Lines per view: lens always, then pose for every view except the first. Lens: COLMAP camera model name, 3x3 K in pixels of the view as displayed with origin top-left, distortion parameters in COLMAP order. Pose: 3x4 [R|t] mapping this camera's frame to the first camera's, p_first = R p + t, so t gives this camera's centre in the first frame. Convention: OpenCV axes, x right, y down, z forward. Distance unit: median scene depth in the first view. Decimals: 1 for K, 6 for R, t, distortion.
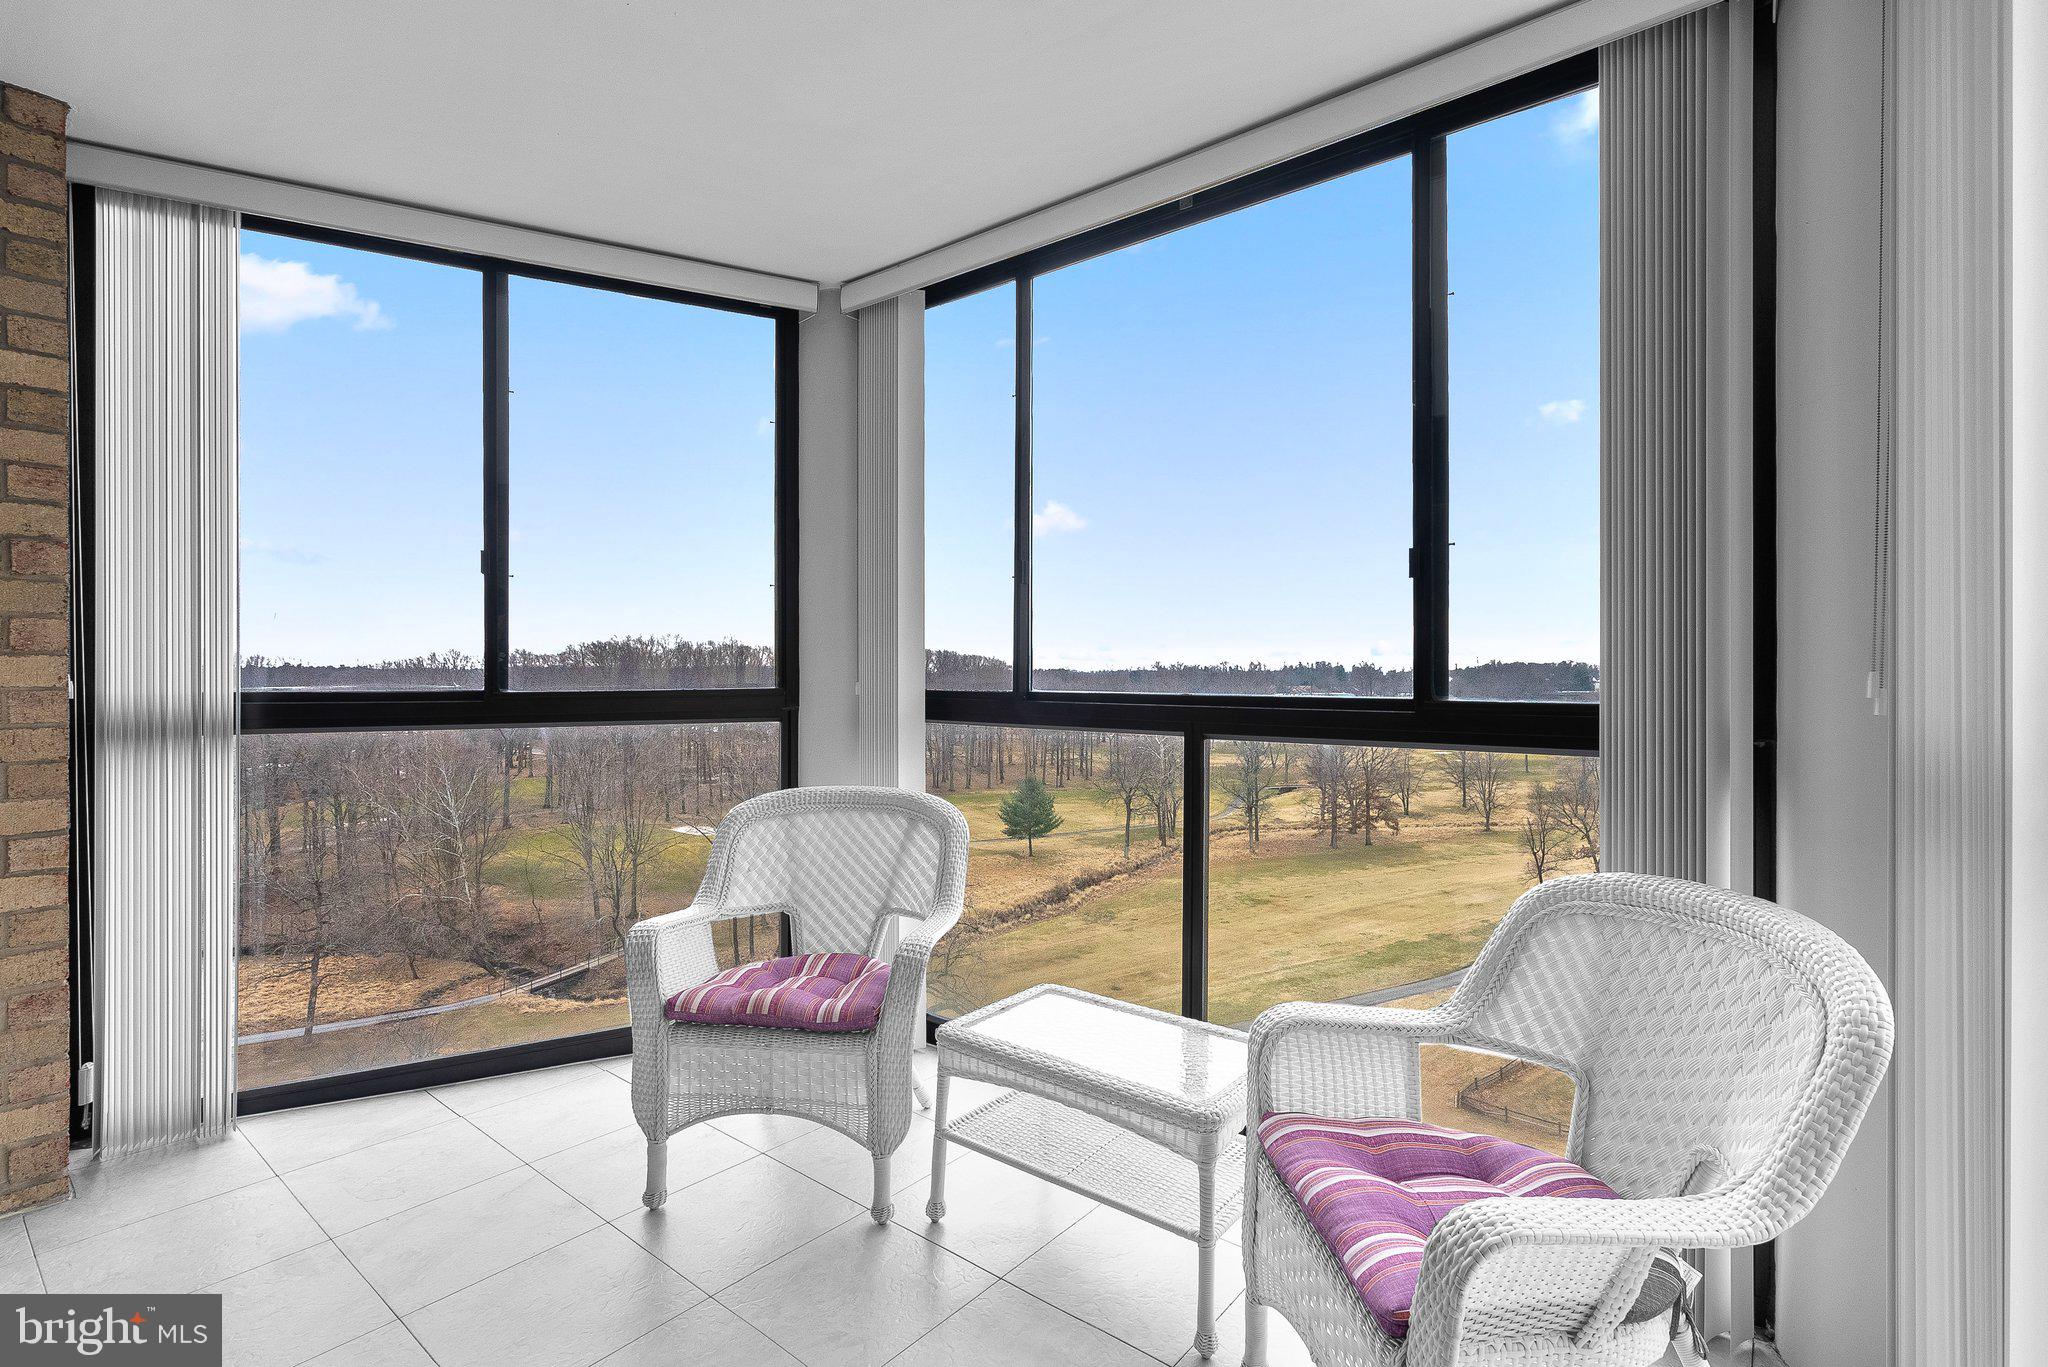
lens RADIAL K [[951.2, 0, 1045.1], [0, 951.2, 664.7], [0, 0, 1]] dist [-0.002637, 0.000324]
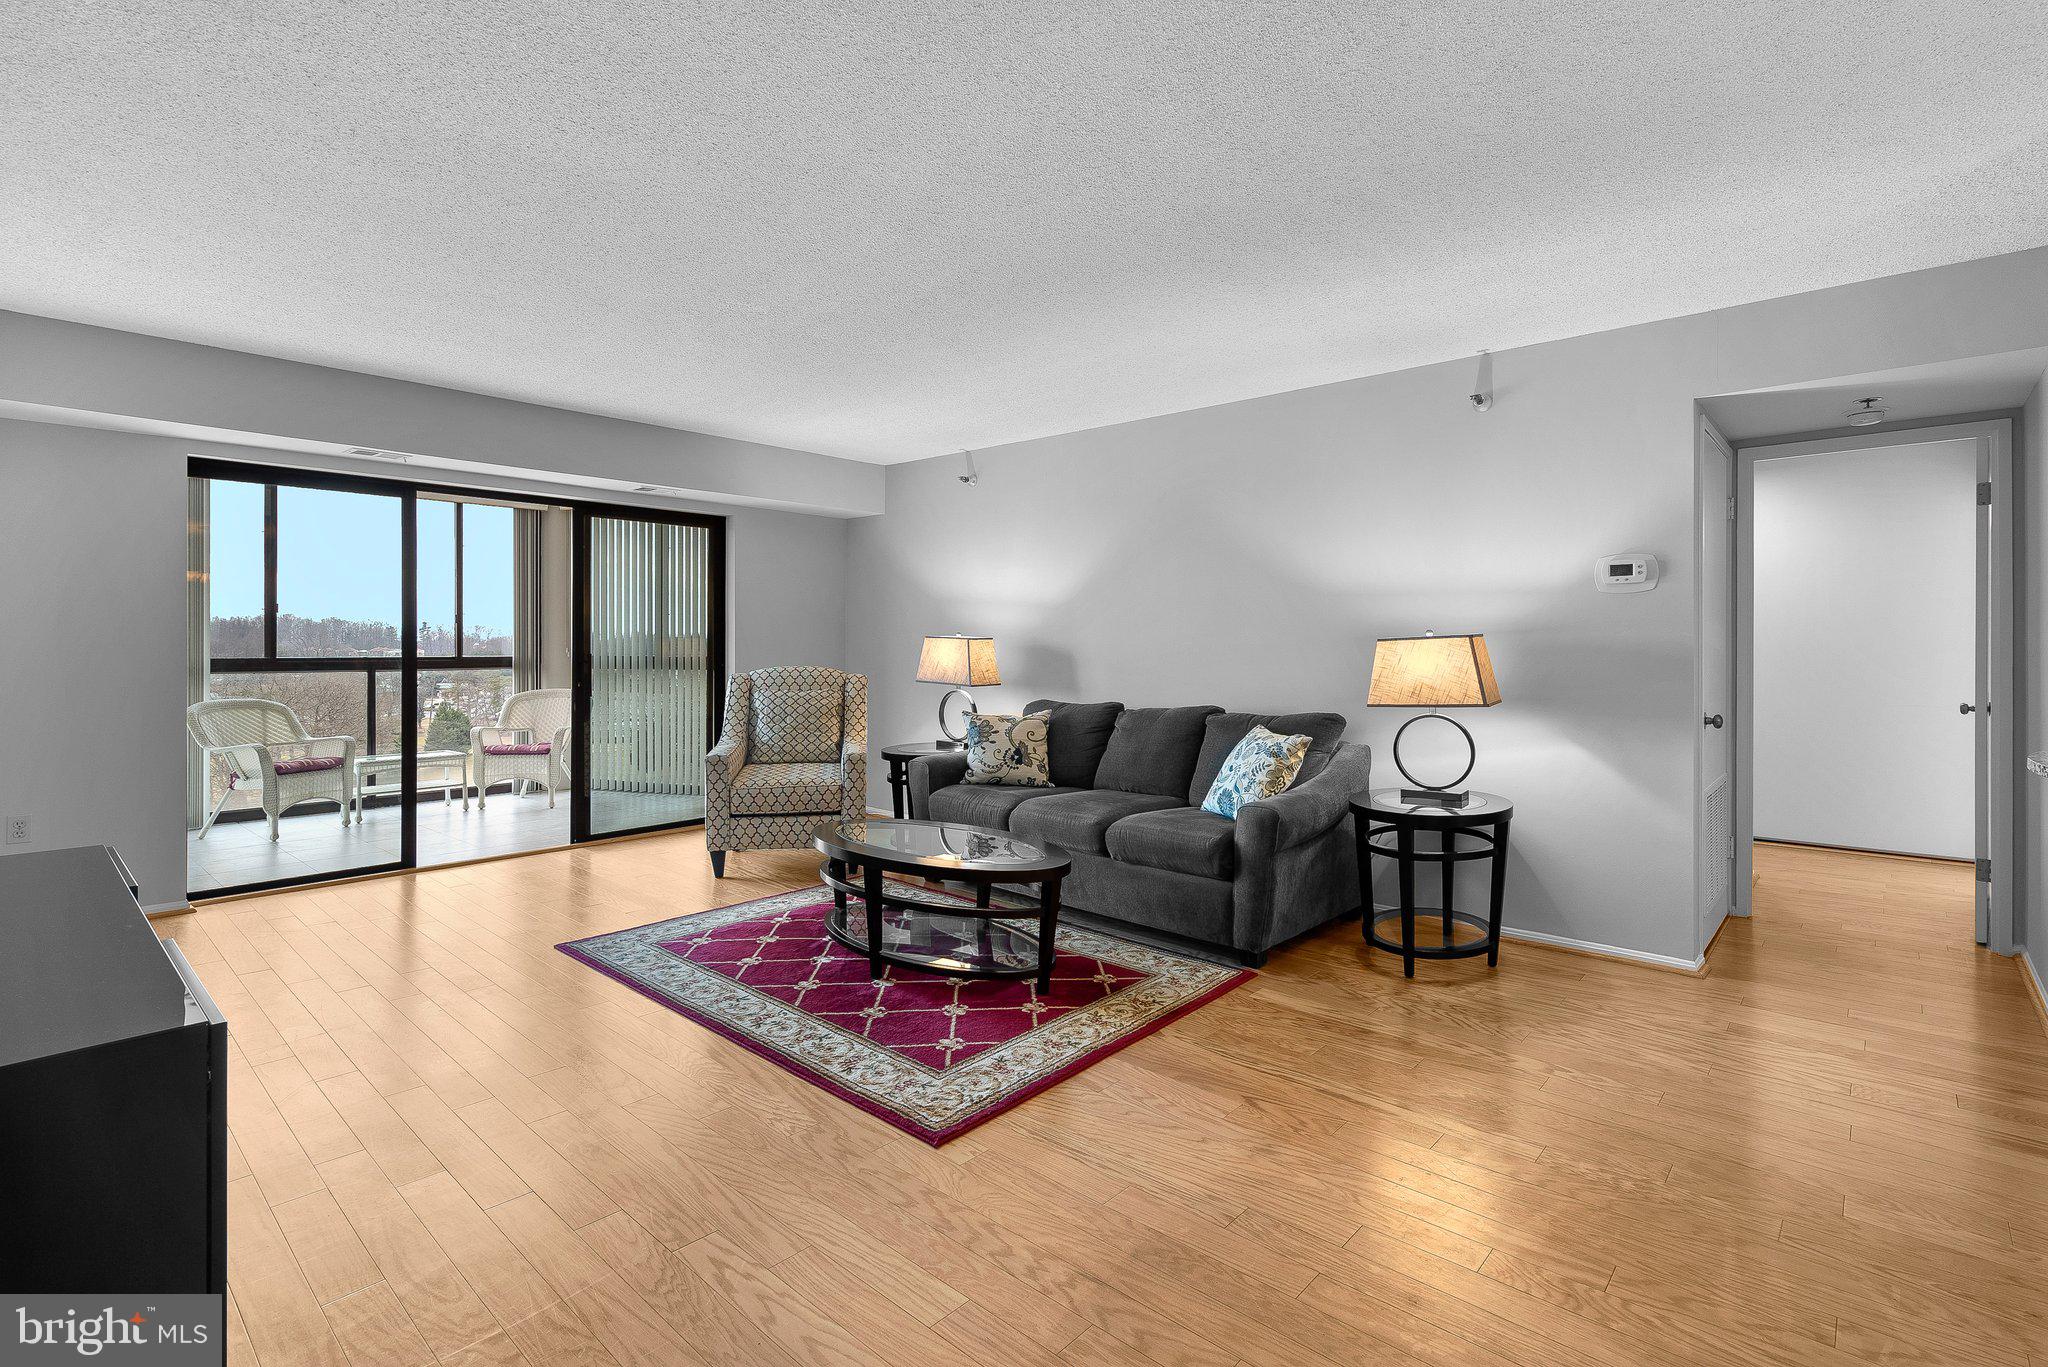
lens RADIAL K [[951.2, 0, 1045.1], [0, 951.2, 664.7], [0, 0, 1]] dist [-0.002637, 0.000324]
pose [[0.053619, -0.016773, 0.998421, -2.455747], [-0.002514, 0.999853, 0.016932, -0.000775], [-0.998558, -0.003417, 0.053569, -1.130022]]
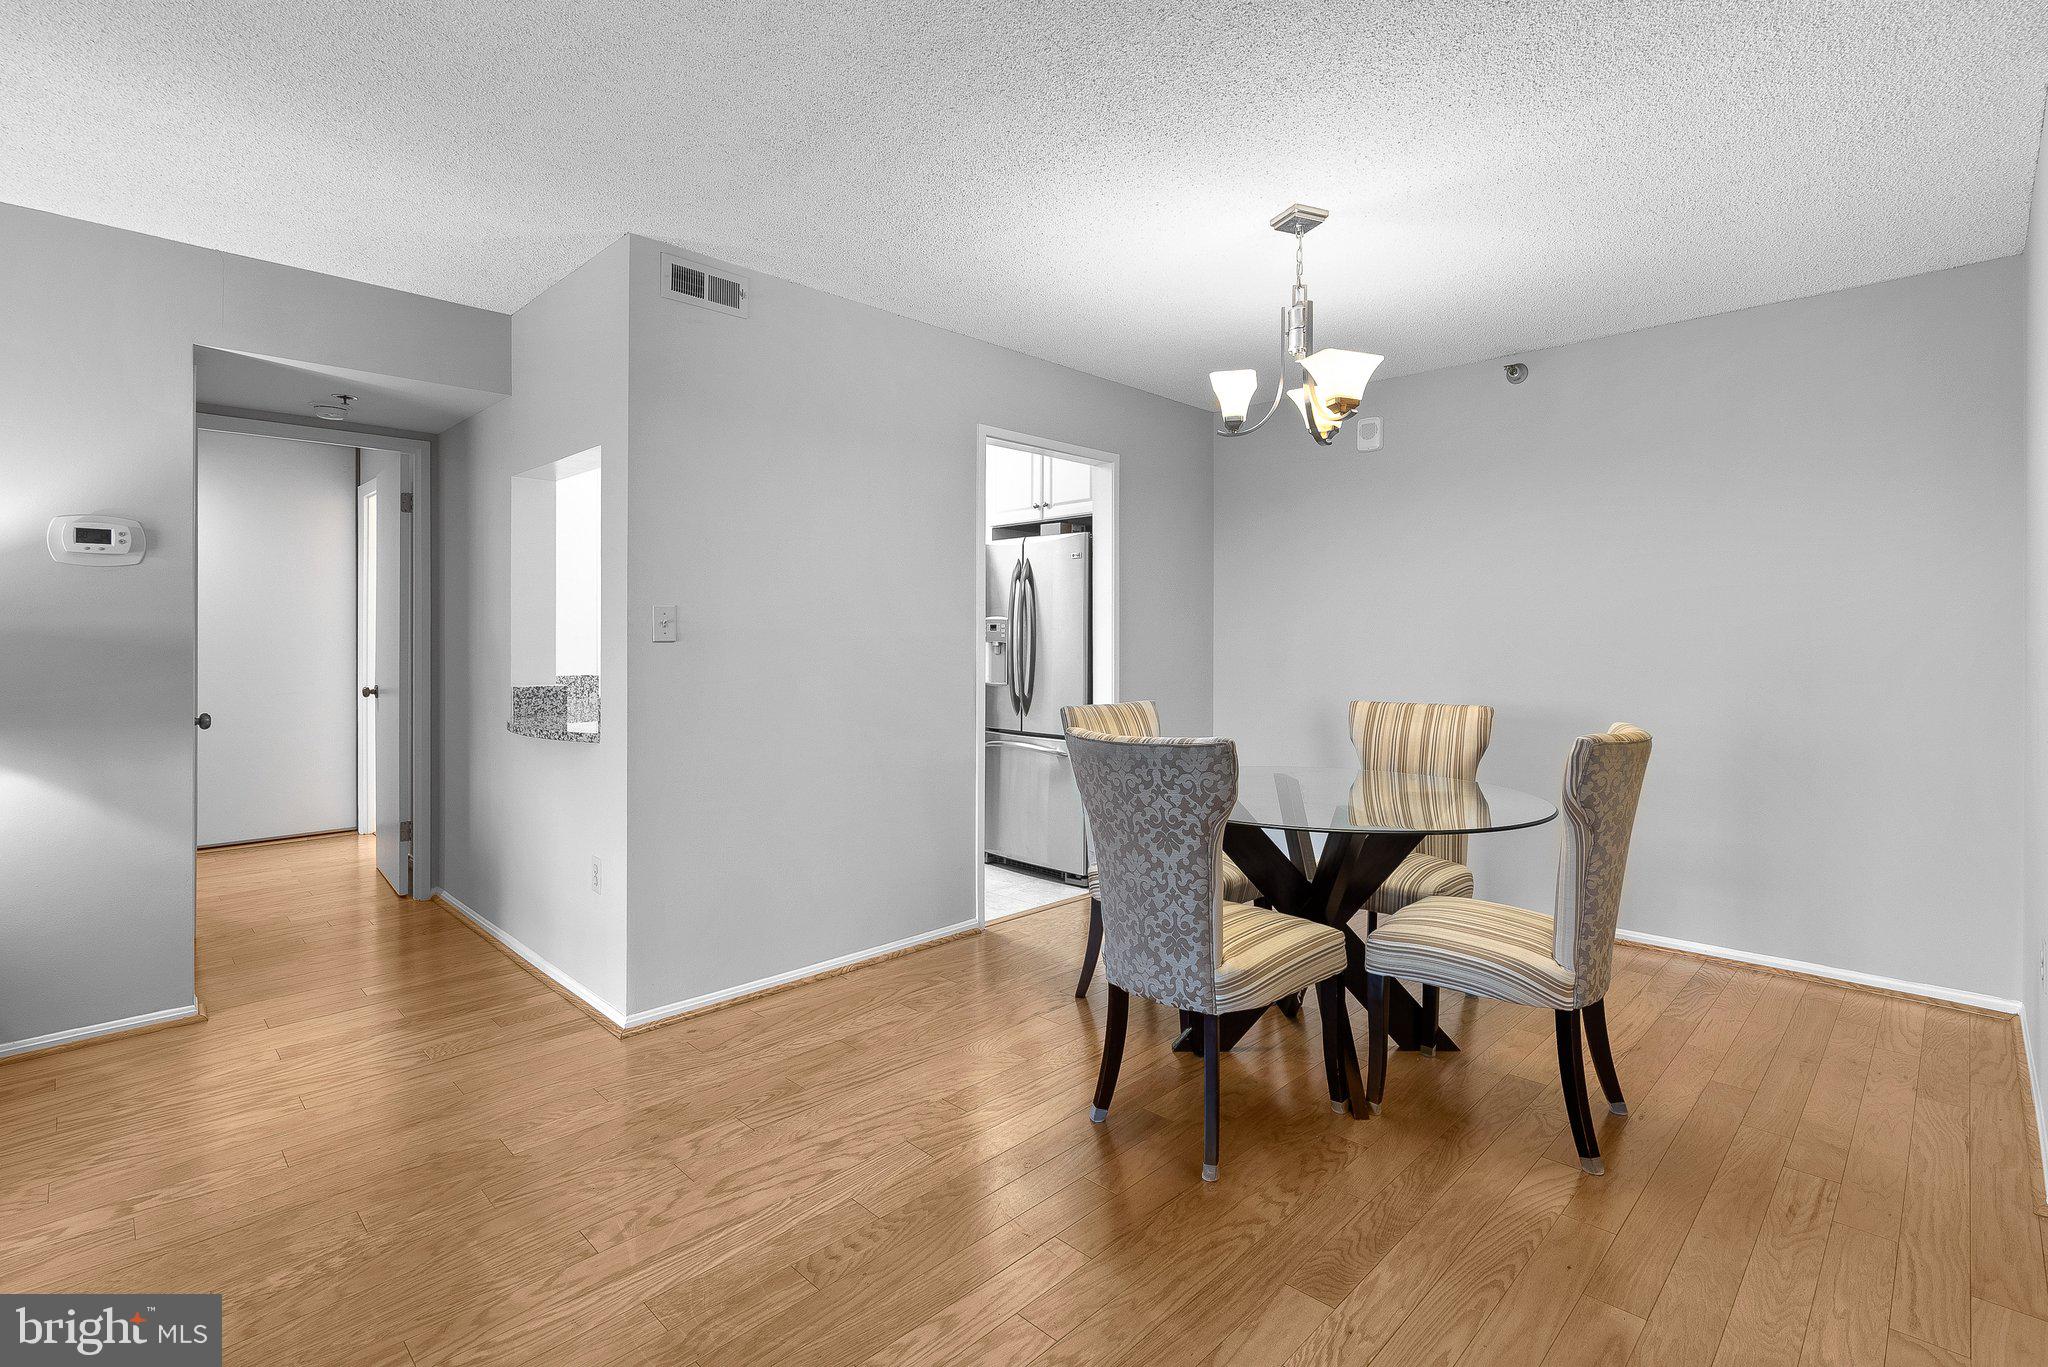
lens RADIAL K [[958.9, 0, 1027.5], [0, 958.9, 648.5], [0, 0, 1]] dist [-0.014945, 0.007337]
pose [[-0.995156, 0.001337, 0.098298, -2.204809], [0.002134, 0.999966, 0.008008, 0.002833], [-0.098284, 0.008179, -0.995125, -0.949283]]
